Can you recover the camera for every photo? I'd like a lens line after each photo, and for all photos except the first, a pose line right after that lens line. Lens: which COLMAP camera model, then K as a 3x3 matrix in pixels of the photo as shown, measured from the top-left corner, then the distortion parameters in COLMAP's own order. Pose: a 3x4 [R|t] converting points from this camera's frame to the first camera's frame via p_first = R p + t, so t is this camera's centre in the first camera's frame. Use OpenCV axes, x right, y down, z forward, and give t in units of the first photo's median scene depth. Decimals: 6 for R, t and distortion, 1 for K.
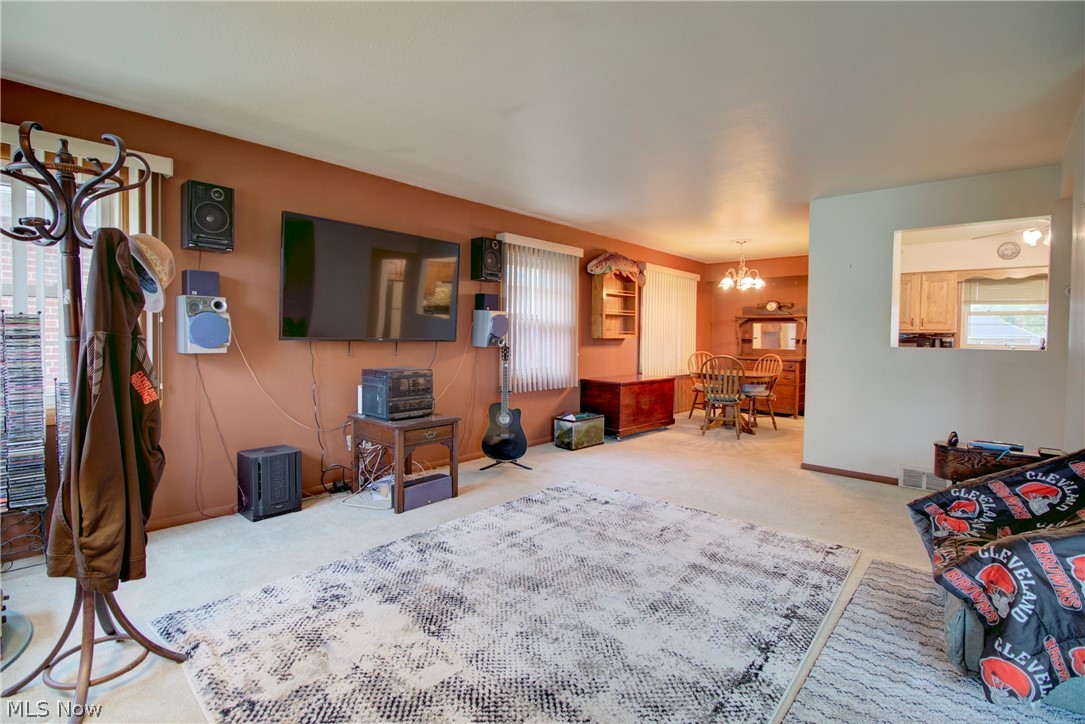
lens RADIAL K [[508.8, 0, 542.2], [0, 508.8, 357.1], [0, 0, 1]] dist [-0.015332, -0.003978]
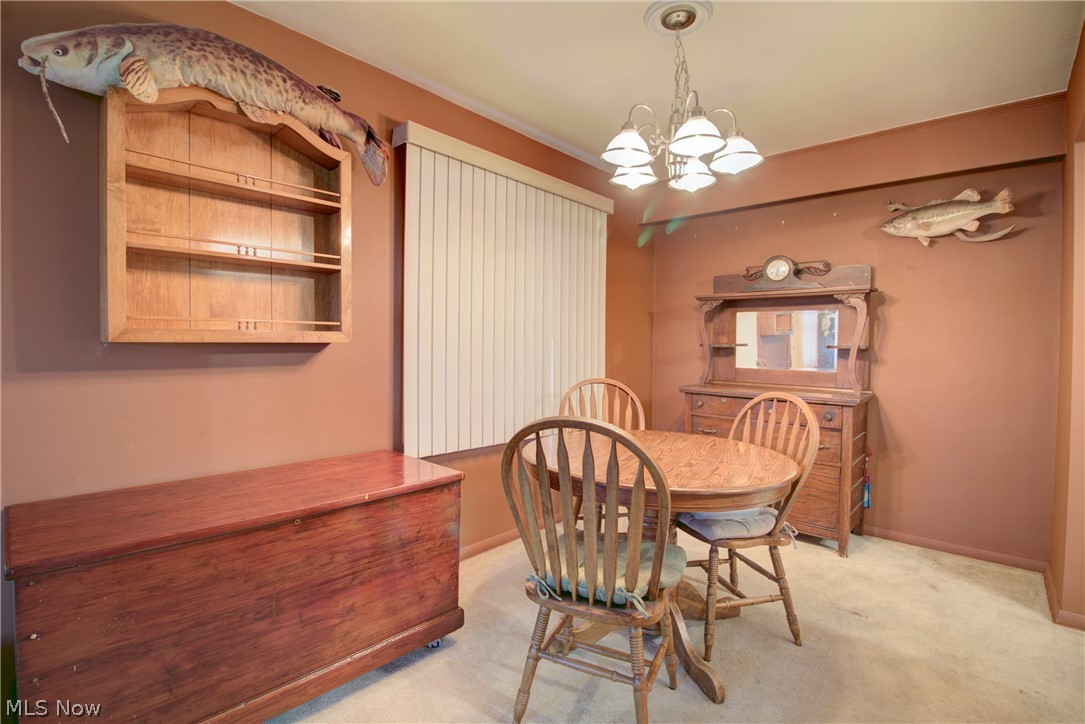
lens RADIAL K [[508.8, 0, 545.3], [0, 508.8, 355.7], [0, 0, 1]] dist [-0.015332, -0.003978]
pose [[0.999994, 0.001814, 0.002916, 0.842333], [-0.001757, 0.999810, -0.019416, -0.065464], [-0.002951, 0.019411, 0.999807, 1.897283]]
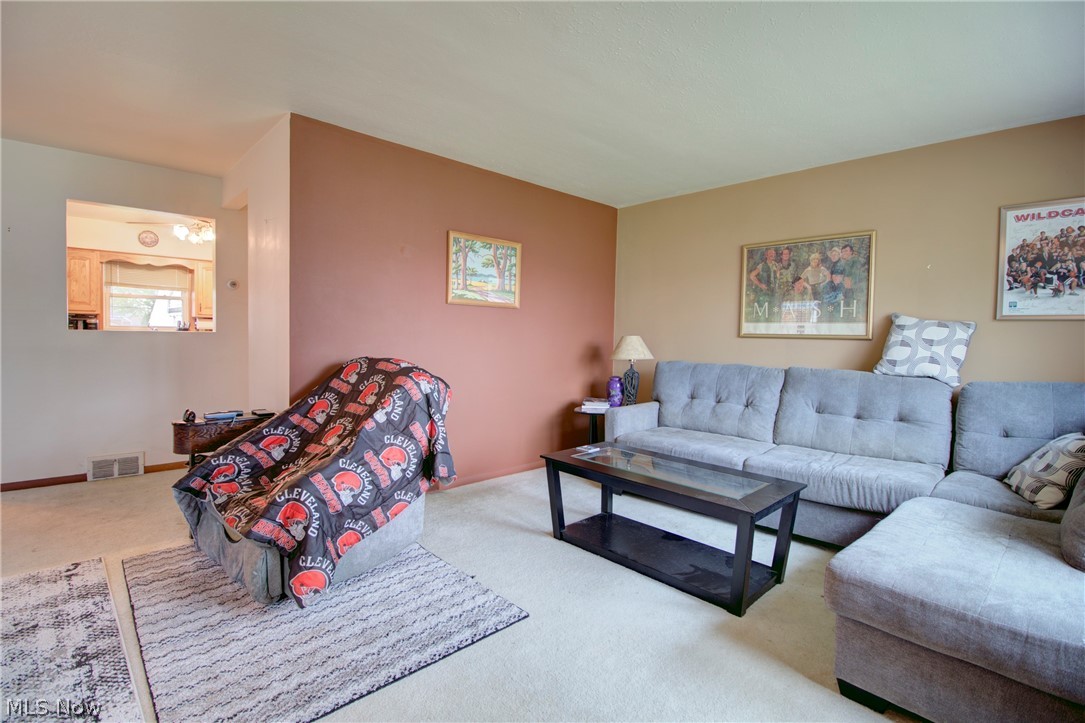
lens RADIAL K [[508.8, 0, 540.8], [0, 508.8, 351.5], [0, 0, 1]] dist [-0.015332, -0.003978]
pose [[0.087638, -0.047168, 0.995035, -0.200382], [0.019019, 0.998776, 0.045670, -0.010797], [-0.995971, 0.014922, 0.088427, 0.163432]]
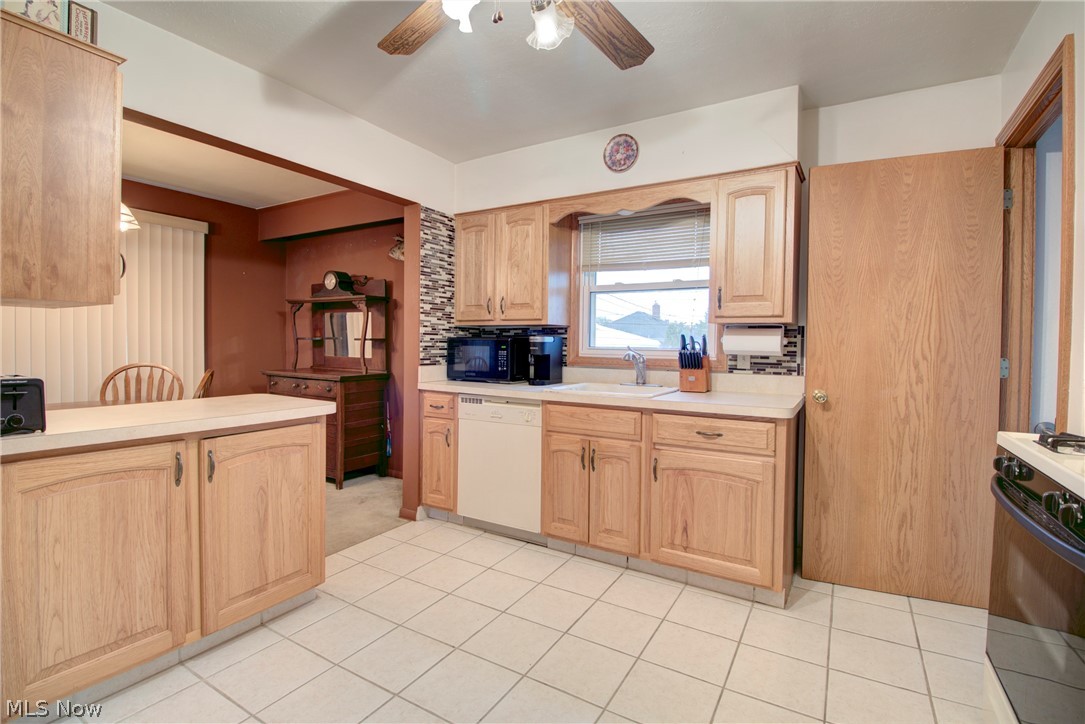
lens RADIAL K [[508.8, 0, 540.9], [0, 508.8, 356.6], [0, 0, 1]] dist [-0.015332, -0.003978]
pose [[0.982182, -0.003526, 0.187901, 1.887516], [0.005646, 0.999926, -0.010751, -0.031088], [-0.187849, 0.011620, 0.982129, 1.323582]]
